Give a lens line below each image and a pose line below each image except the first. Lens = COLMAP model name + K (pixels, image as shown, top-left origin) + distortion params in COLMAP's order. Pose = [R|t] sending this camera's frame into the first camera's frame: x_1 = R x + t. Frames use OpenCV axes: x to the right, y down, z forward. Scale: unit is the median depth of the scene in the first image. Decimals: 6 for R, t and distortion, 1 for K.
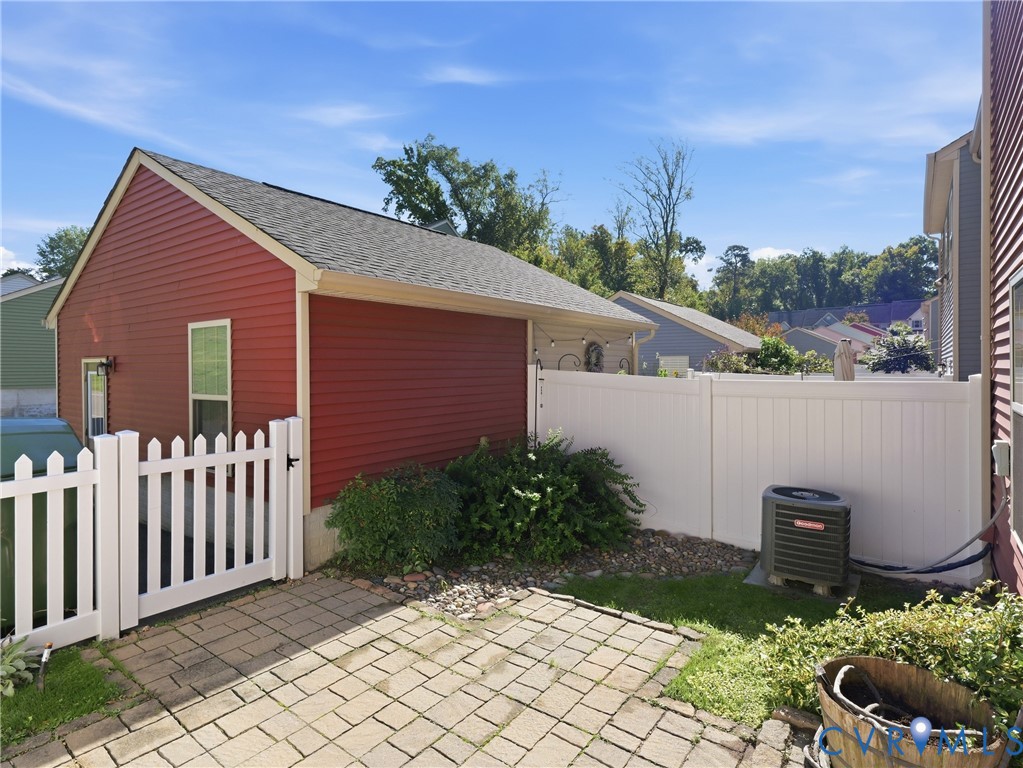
lens RADIAL K [[553.0, 0, 510.8], [0, 553.0, 375.4], [0, 0, 1]] dist [0.000520, 0.000874]
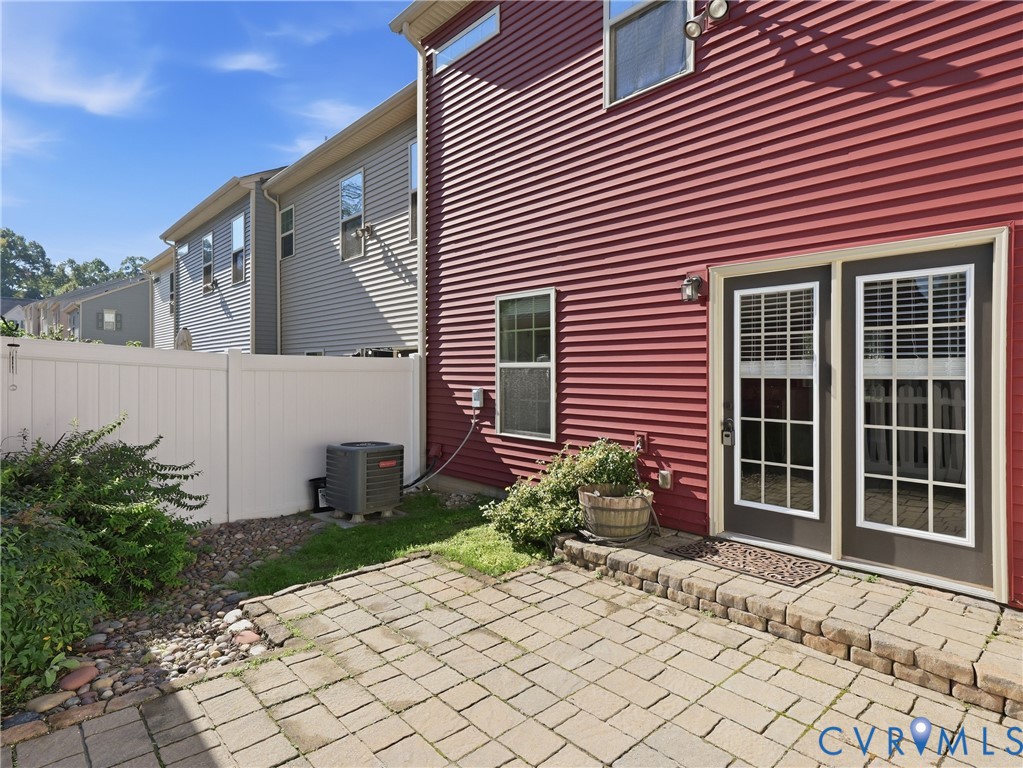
lens RADIAL K [[553.0, 0, 513.3], [0, 553.0, 377.0], [0, 0, 1]] dist [0.000520, 0.000874]
pose [[0.173857, -0.005404, 0.984756, -0.782830], [0.012993, 0.999910, 0.003193, 0.079299], [-0.984685, 0.012240, 0.173912, 0.565885]]
